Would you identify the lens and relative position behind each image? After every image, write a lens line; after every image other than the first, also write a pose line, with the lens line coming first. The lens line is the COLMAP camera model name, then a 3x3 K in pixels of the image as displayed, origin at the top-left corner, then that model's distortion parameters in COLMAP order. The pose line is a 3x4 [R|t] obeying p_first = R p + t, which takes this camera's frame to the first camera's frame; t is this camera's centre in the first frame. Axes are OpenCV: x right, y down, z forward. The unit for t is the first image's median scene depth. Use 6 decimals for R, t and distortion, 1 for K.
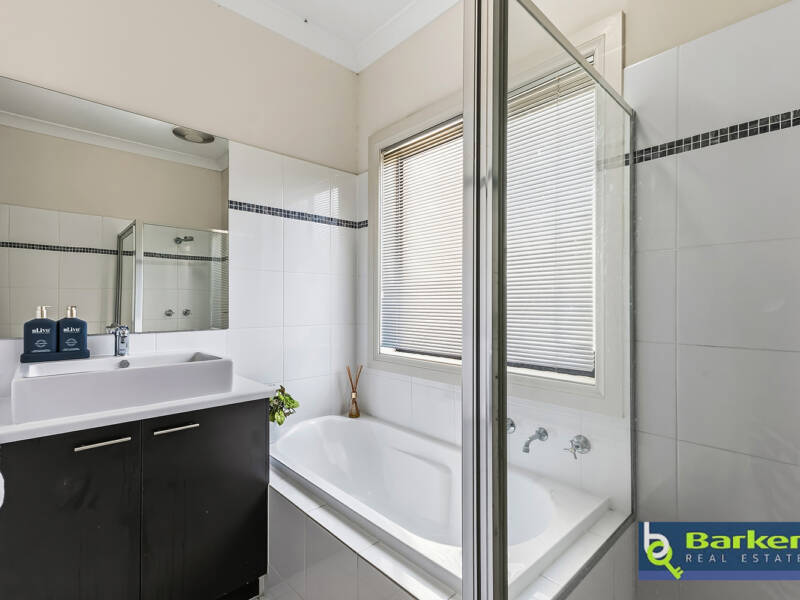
lens RADIAL K [[390.4, 0, 401.8], [0, 390.4, 304.5], [0, 0, 1]] dist [0.003905, -0.000859]
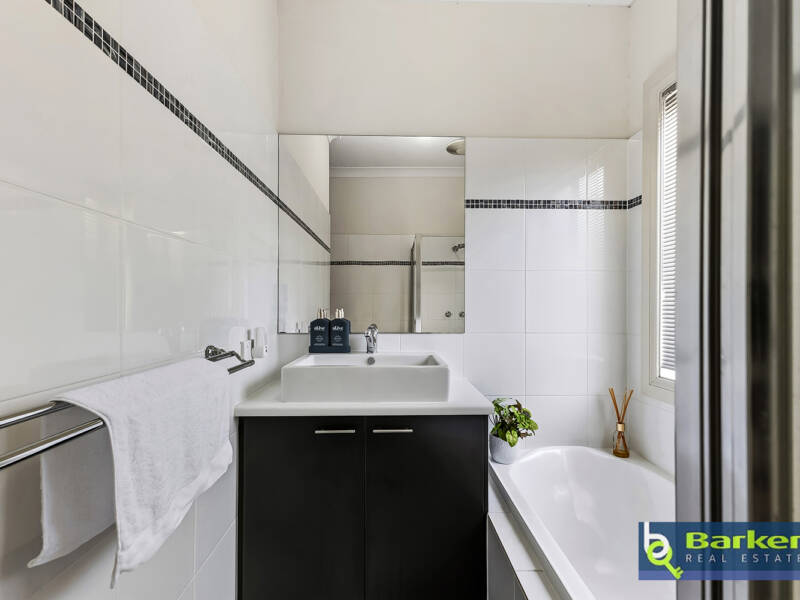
lens RADIAL K [[390.4, 0, 401.8], [0, 390.4, 304.5], [0, 0, 1]] dist [0.003905, -0.000859]
pose [[0.750060, -0.000071, -0.661369, 0.063762], [-0.004000, 0.999981, -0.004643, -0.002684], [0.661357, 0.006128, 0.750046, 0.144798]]
